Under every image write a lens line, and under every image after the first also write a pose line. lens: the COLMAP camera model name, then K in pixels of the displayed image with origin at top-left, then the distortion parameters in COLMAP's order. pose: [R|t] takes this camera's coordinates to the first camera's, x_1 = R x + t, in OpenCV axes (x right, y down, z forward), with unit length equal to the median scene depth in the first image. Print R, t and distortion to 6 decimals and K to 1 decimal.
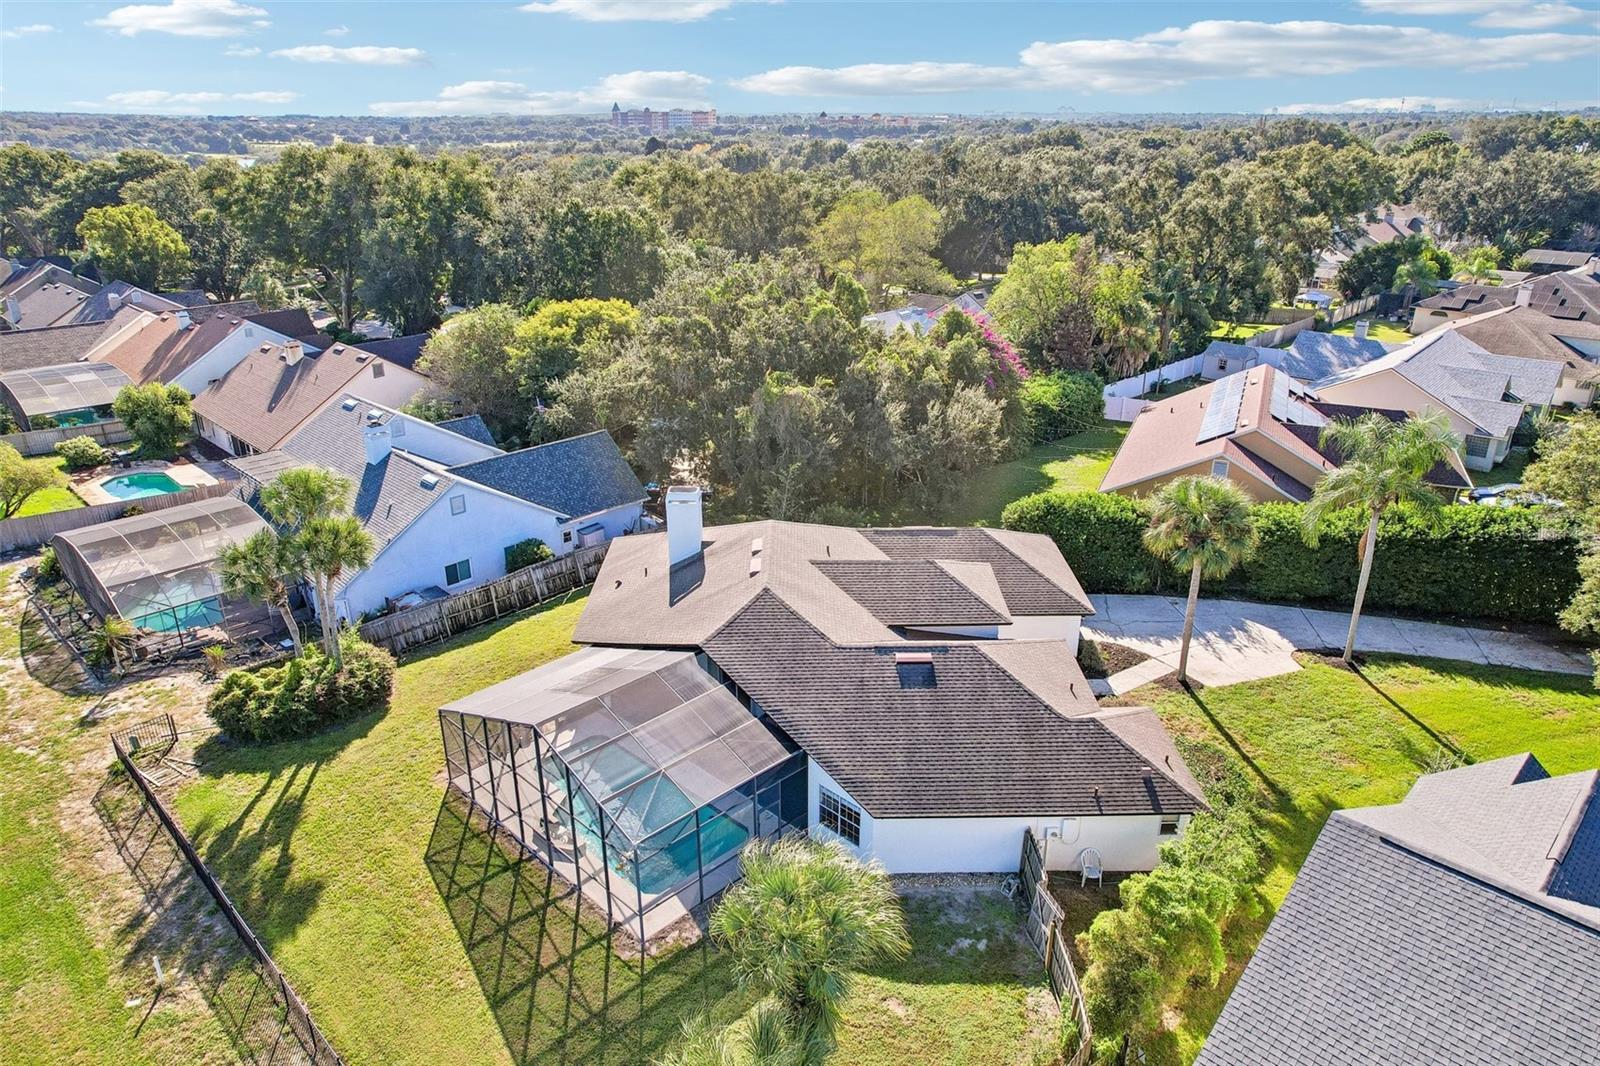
lens RADIAL K [[1041.6, 0, 801.8], [0, 1041.6, 536.5], [0, 0, 1]] dist [-0.039497, 0.021990]
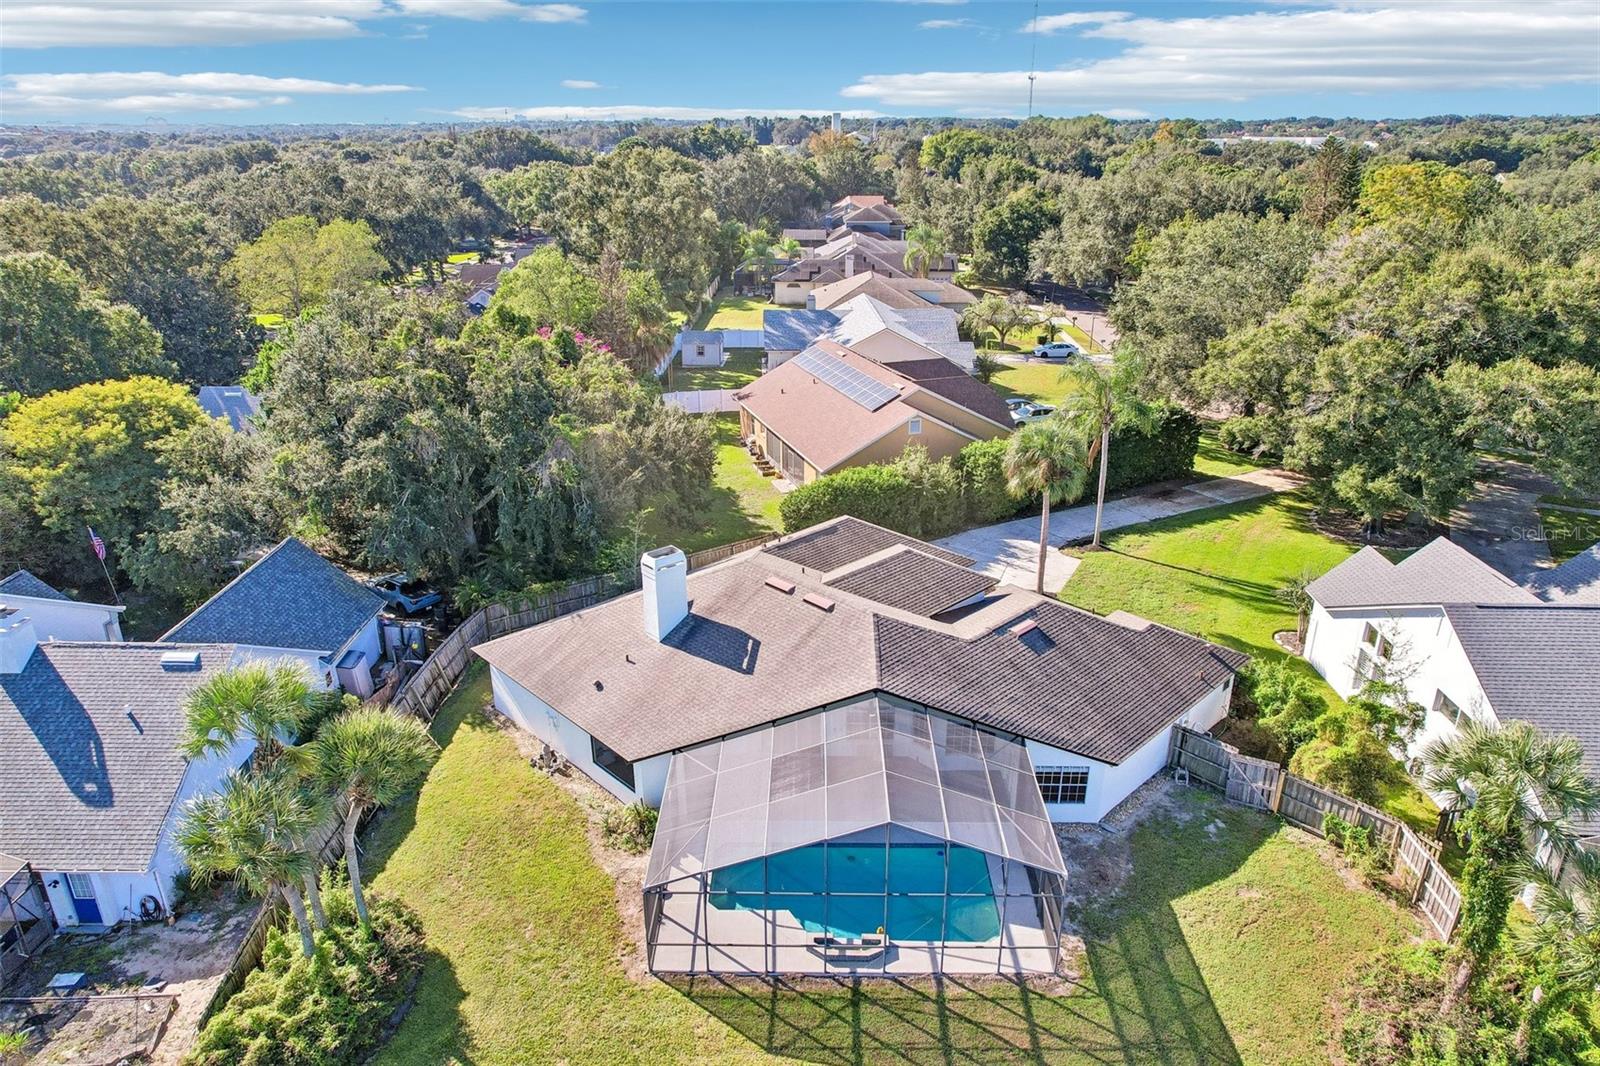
lens RADIAL K [[1041.6, 0, 805.4], [0, 1041.6, 528.5], [0, 0, 1]] dist [-0.039497, 0.021990]
pose [[0.721435, -0.252343, 0.644867, -0.626163], [0.262990, 0.961311, 0.081956, -0.111722], [-0.640599, 0.110468, 0.759888, 0.273967]]
